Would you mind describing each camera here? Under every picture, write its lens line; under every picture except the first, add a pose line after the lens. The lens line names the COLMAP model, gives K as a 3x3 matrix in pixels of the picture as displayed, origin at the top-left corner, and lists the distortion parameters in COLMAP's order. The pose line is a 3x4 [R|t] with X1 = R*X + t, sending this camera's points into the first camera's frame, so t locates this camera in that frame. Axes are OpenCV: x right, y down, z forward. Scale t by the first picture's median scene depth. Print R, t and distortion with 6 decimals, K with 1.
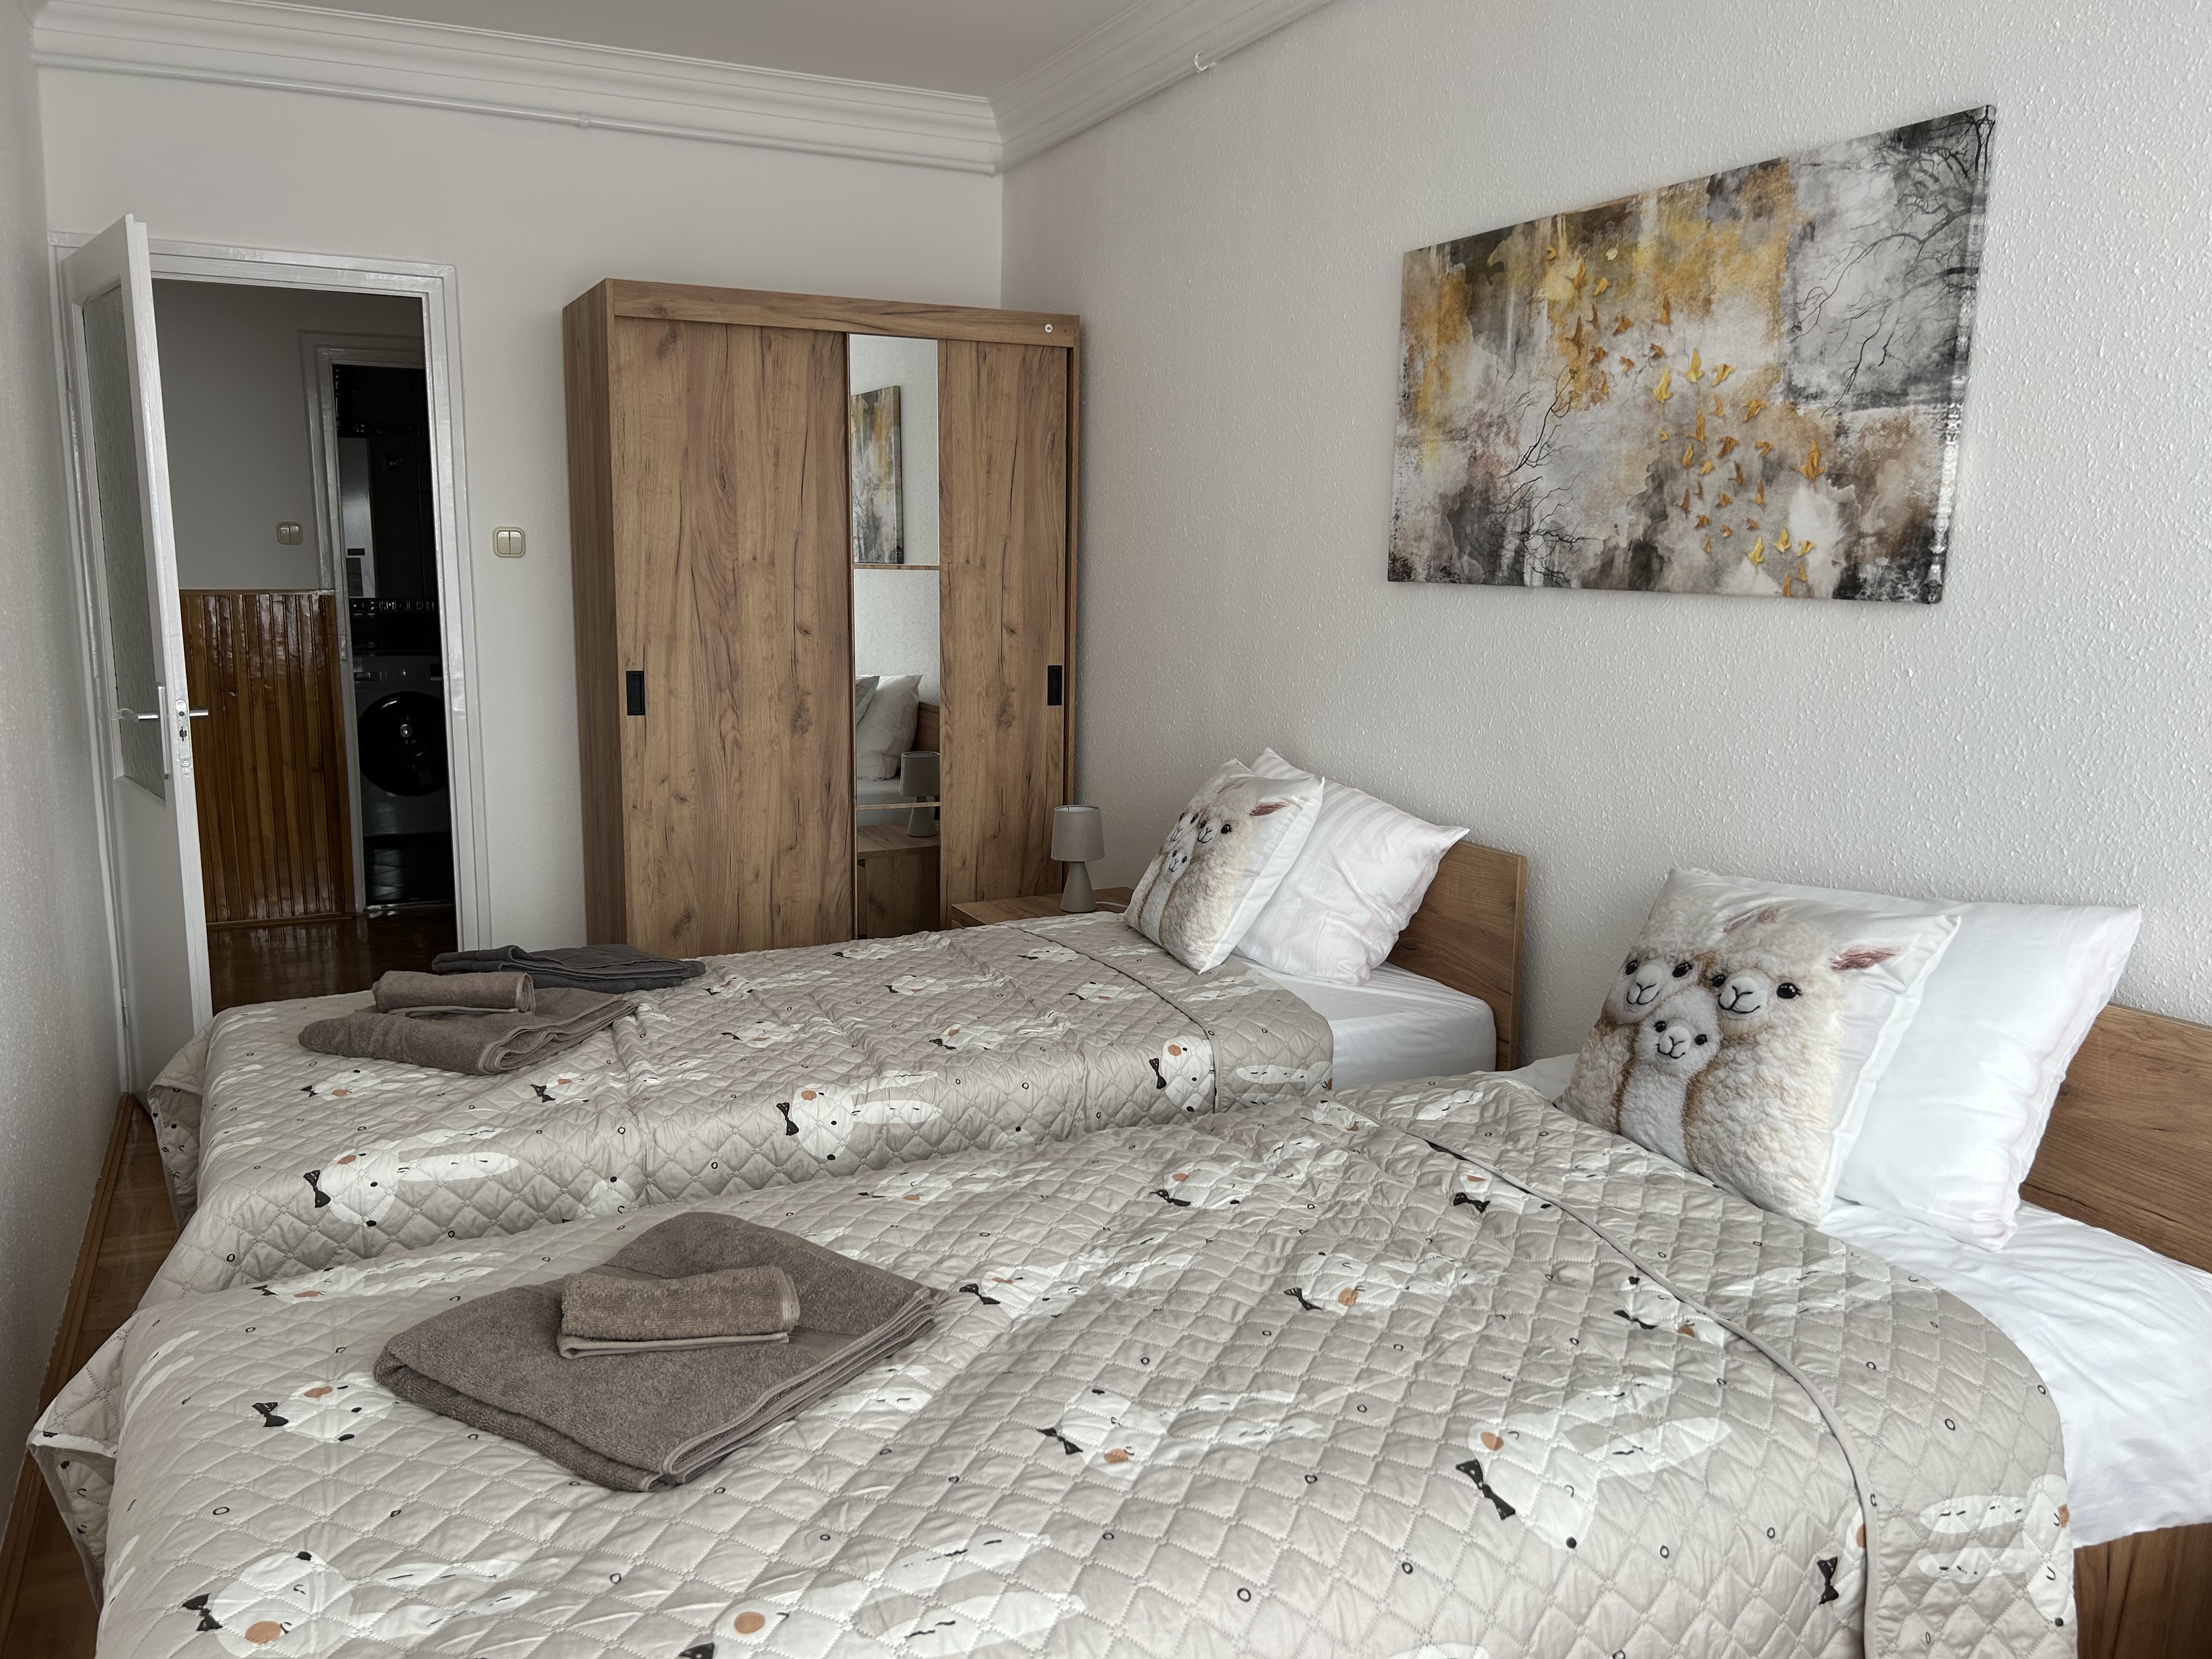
lens RADIAL K [[1665.3, 0, 1105.0], [0, 1665.3, 832.3], [0, 0, 1]] dist [-0.003274, -0.002333]
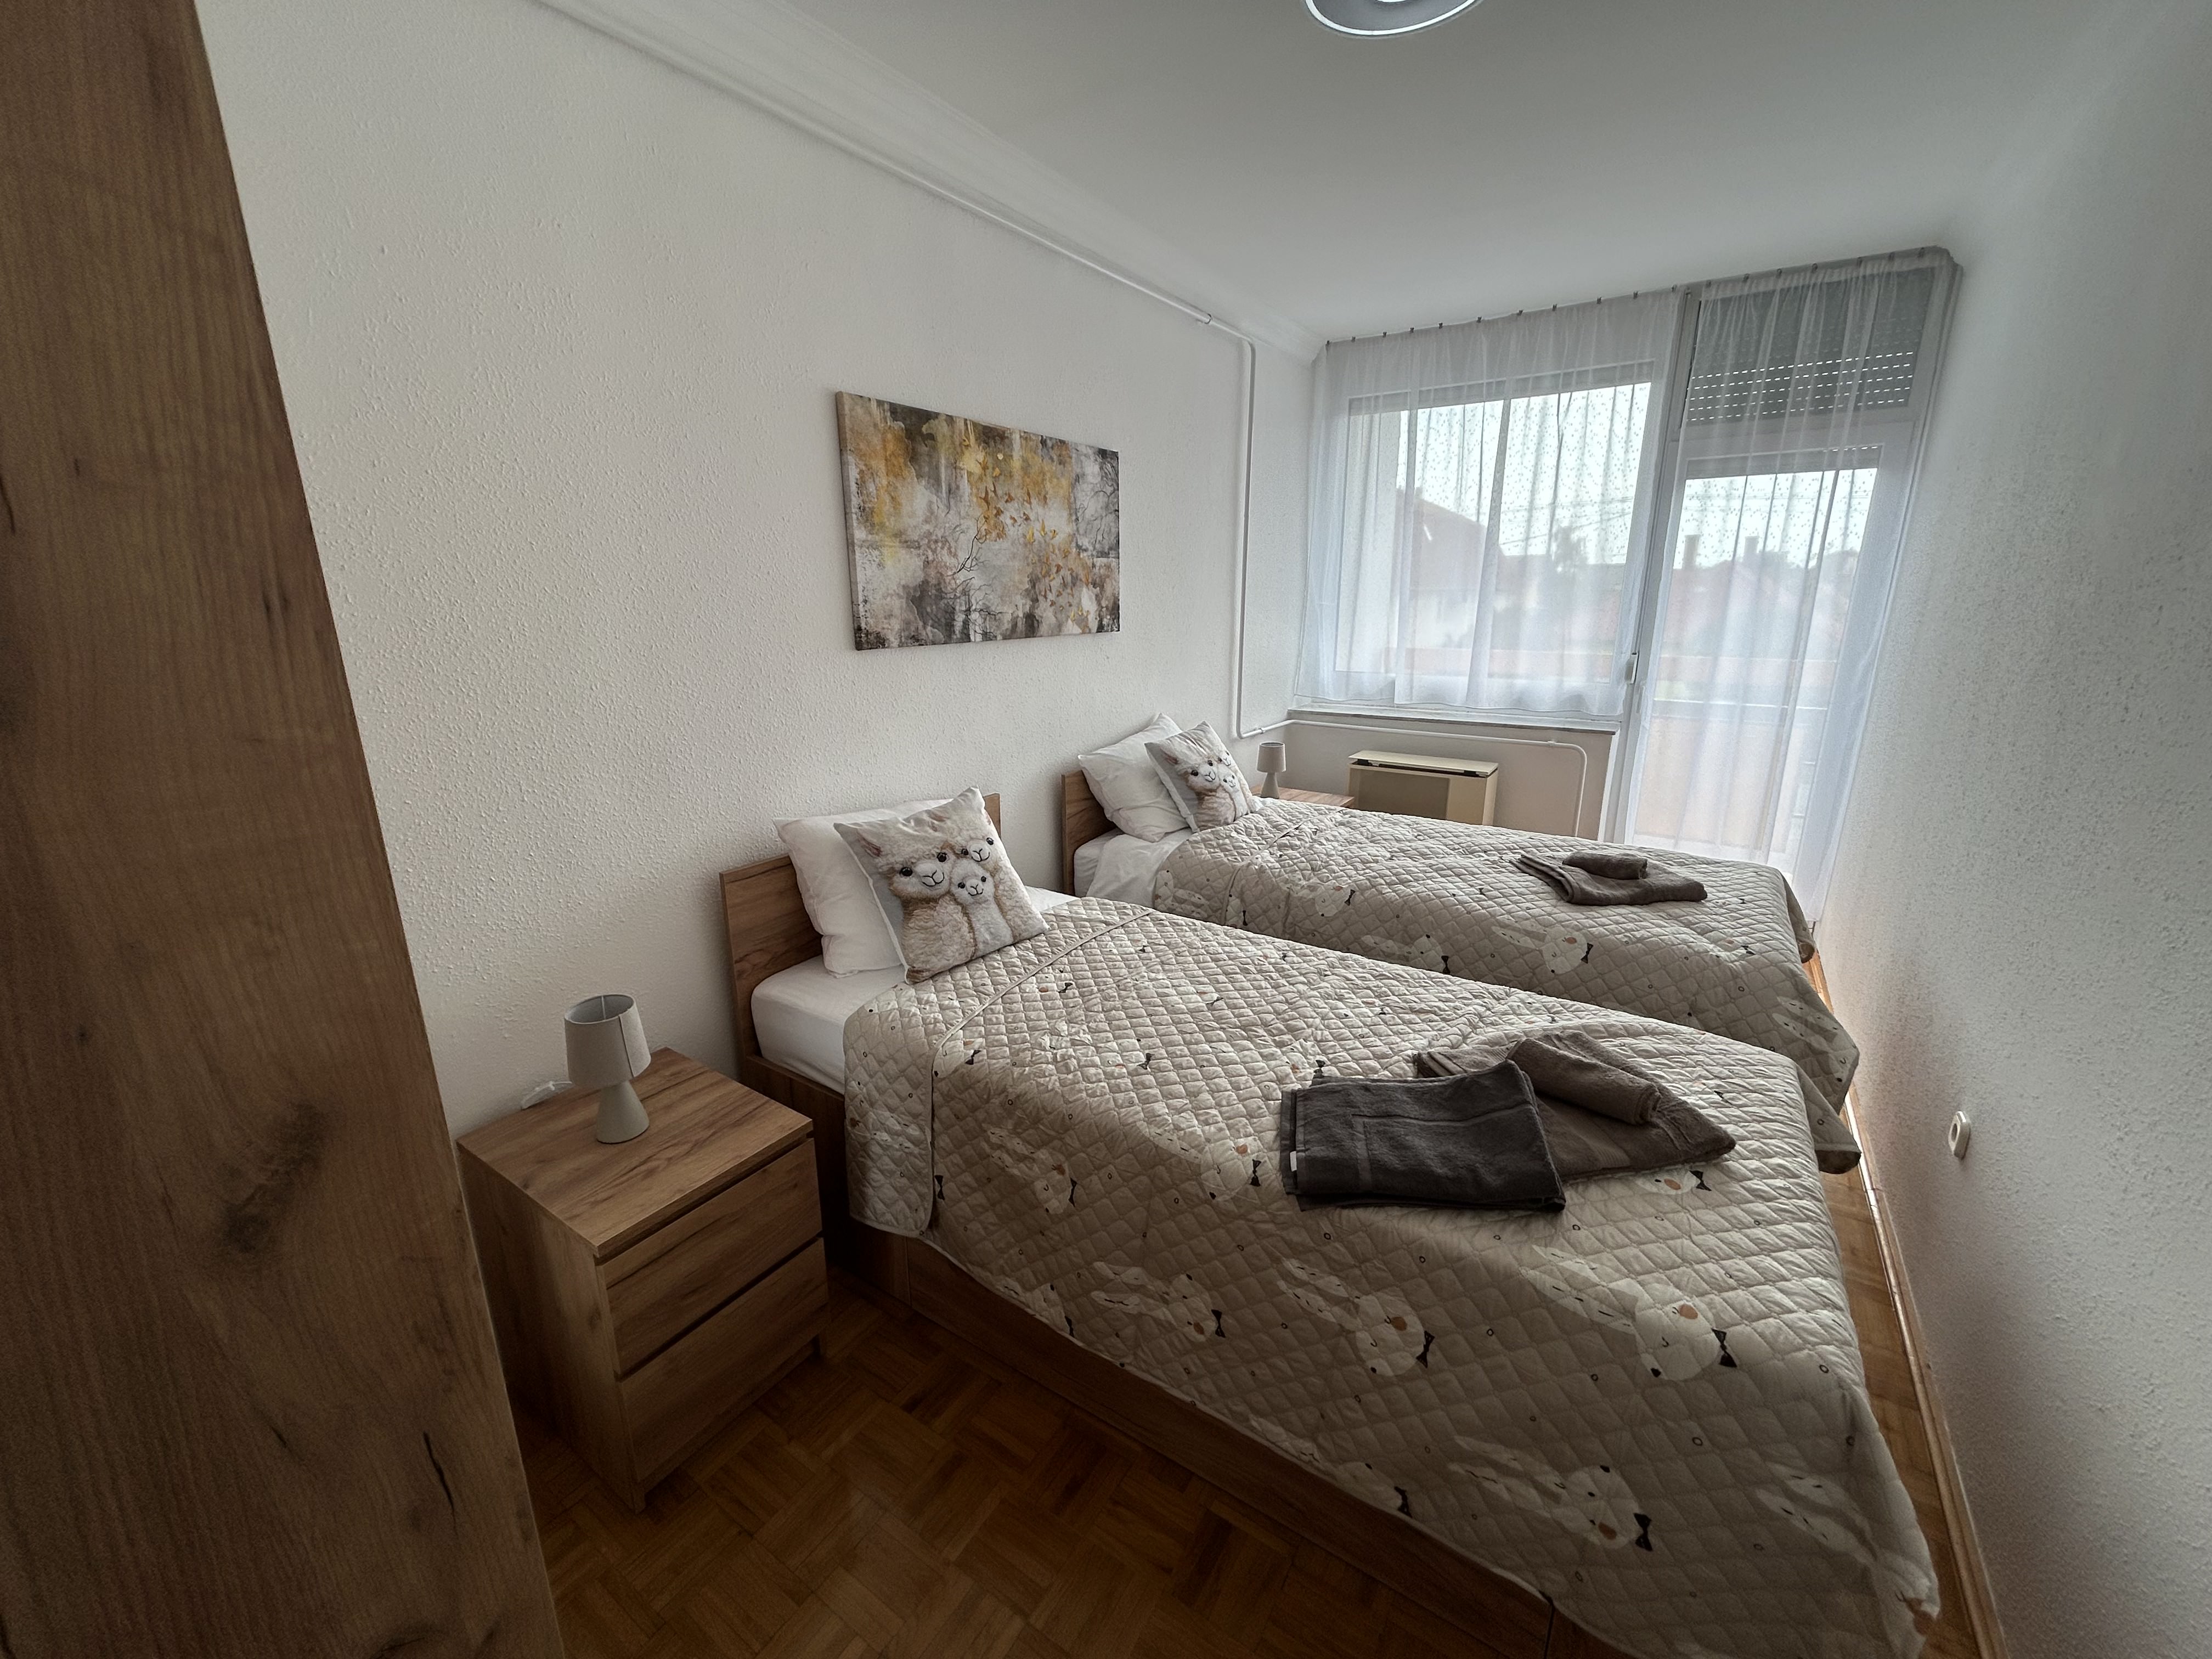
lens RADIAL K [[892.9, 0, 1106.4], [0, 892.9, 827.8], [0, 0, 1]] dist [0.001993, 0.000034]
pose [[-0.504354, -0.234696, 0.830990, -0.662377], [0.142948, 0.926383, 0.348397, -0.288609], [-0.851583, 0.294504, -0.433676, 1.423112]]
